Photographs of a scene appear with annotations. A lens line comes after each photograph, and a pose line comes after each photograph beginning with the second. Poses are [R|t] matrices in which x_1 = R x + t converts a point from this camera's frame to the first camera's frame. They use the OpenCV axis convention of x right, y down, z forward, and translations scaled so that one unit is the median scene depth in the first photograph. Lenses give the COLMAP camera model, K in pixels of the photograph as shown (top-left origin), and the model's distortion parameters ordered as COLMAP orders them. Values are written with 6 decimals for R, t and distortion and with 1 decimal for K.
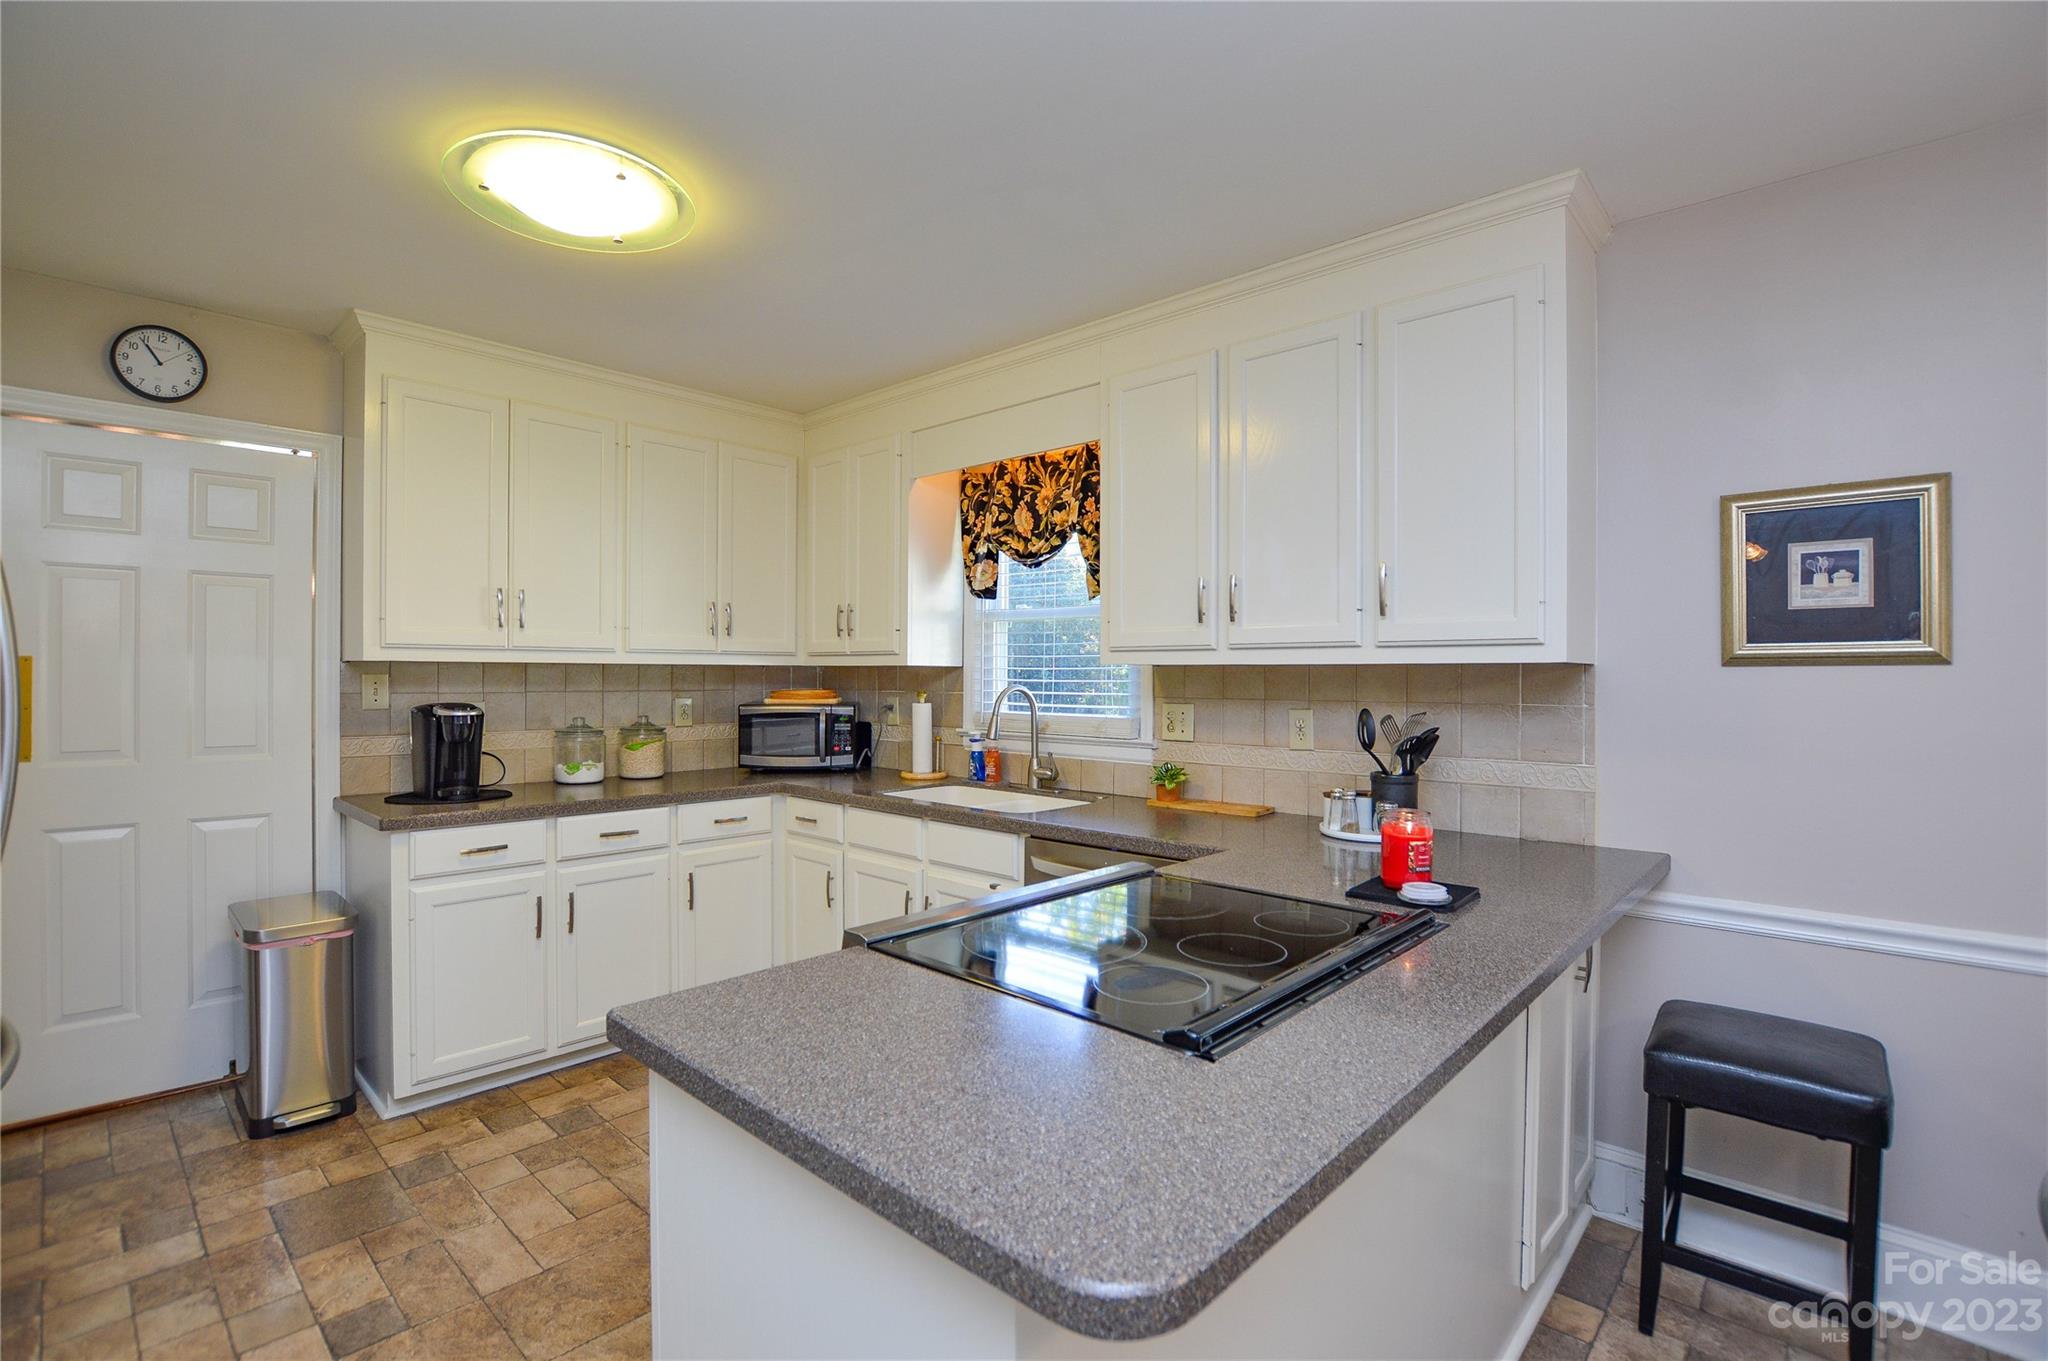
lens RADIAL K [[931.8, 0, 1019.3], [0, 931.8, 677.6], [0, 0, 1]] dist [-0.024065, 0.000302]
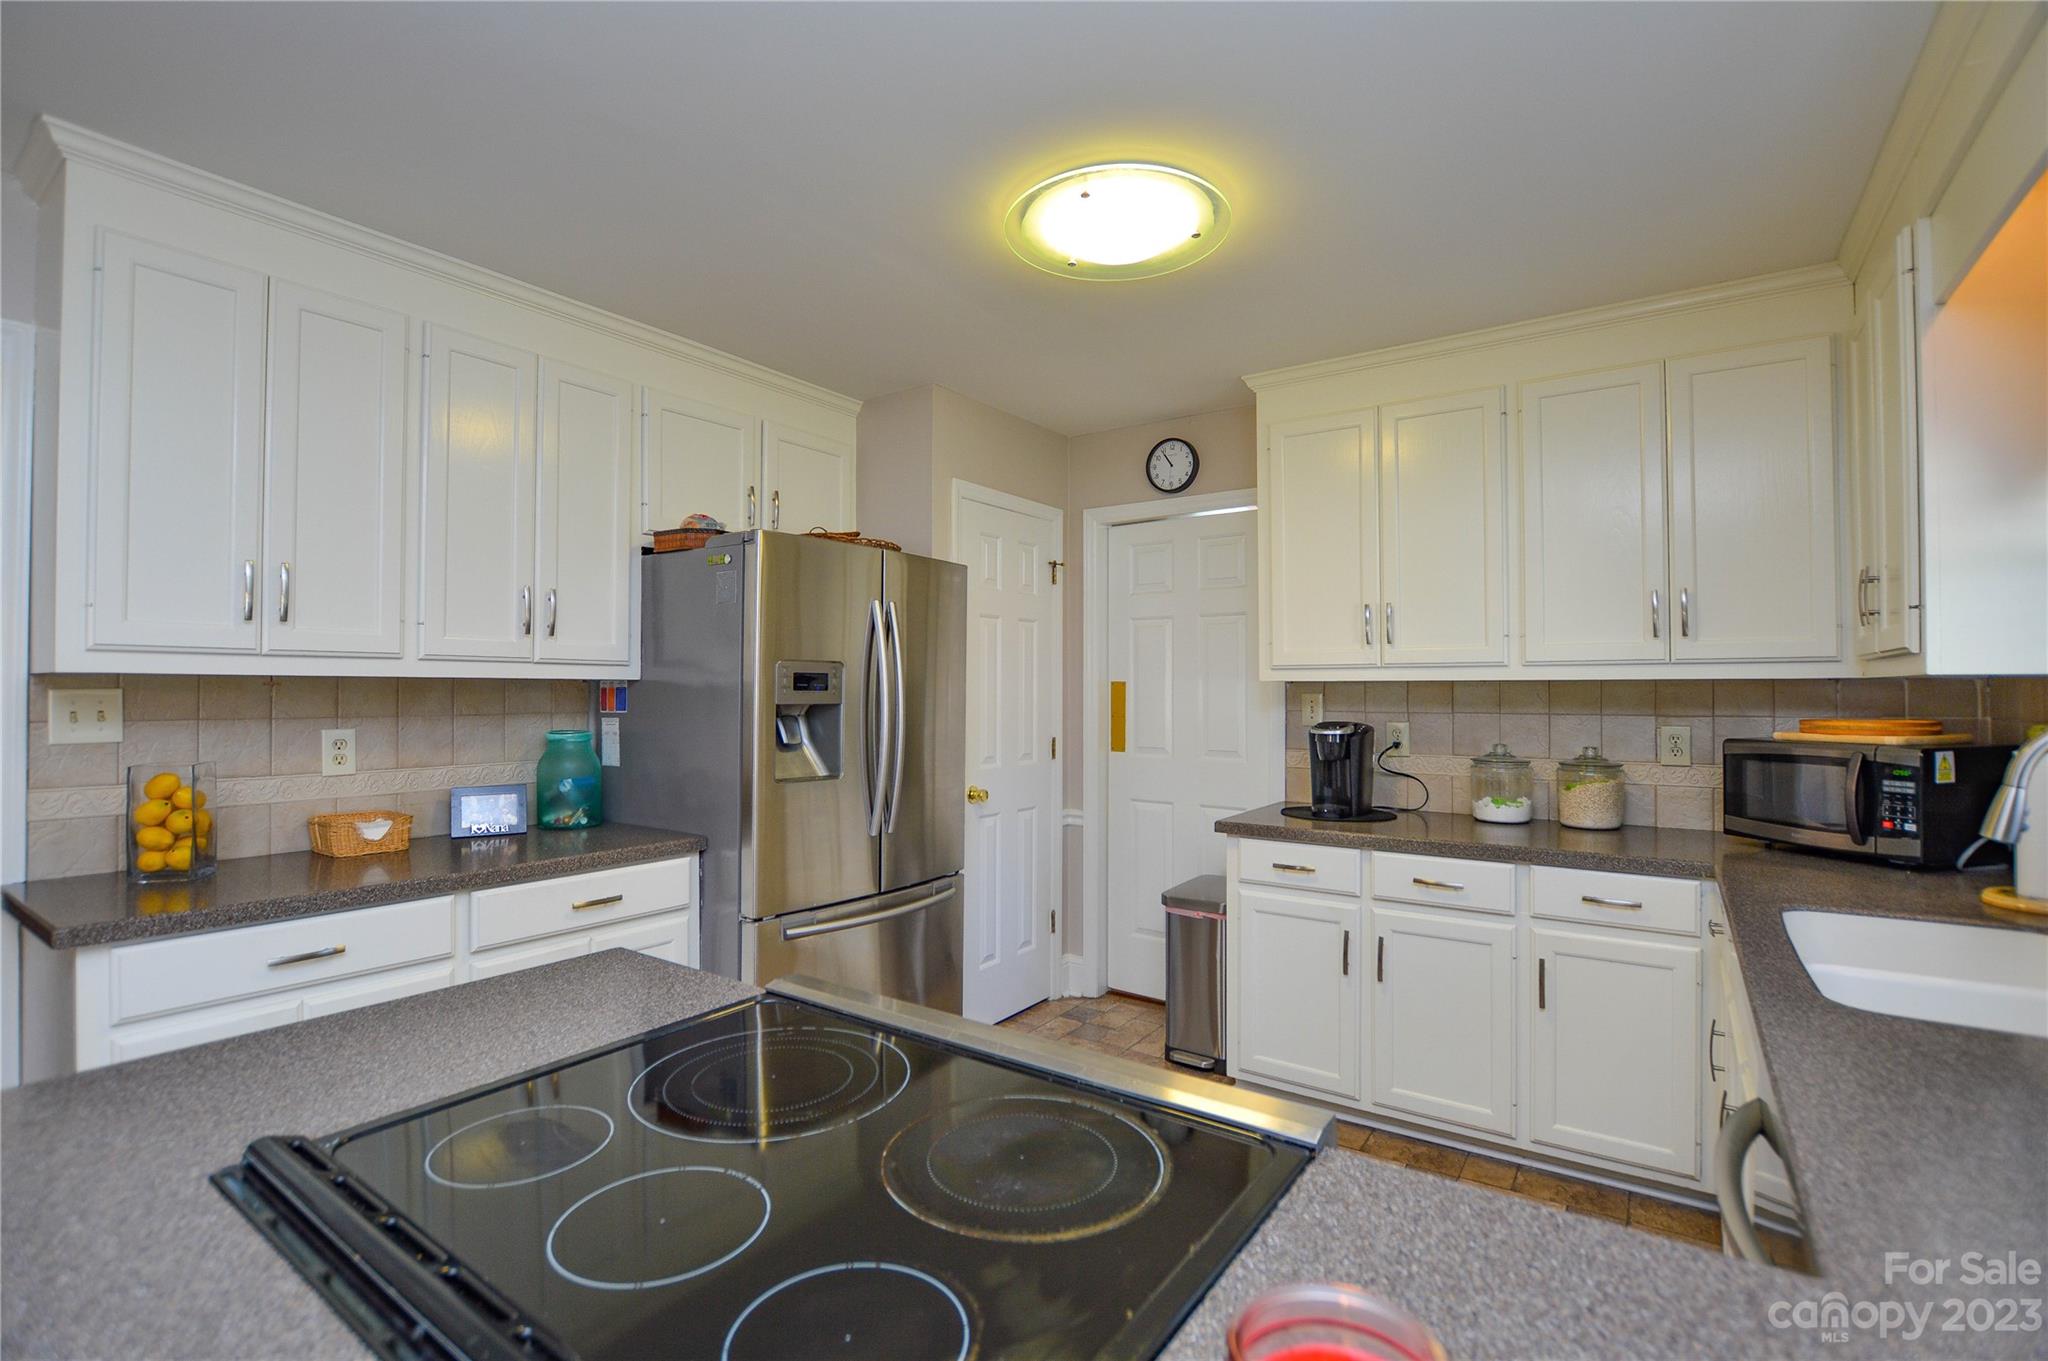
lens RADIAL K [[931.8, 0, 1014.7], [0, 931.8, 679.3], [0, 0, 1]] dist [-0.024065, 0.000302]
pose [[0.139361, -0.016390, -0.990106, 0.305251], [-0.003881, 0.999846, -0.017098, -0.000288], [0.990234, 0.006225, 0.139276, 0.443711]]
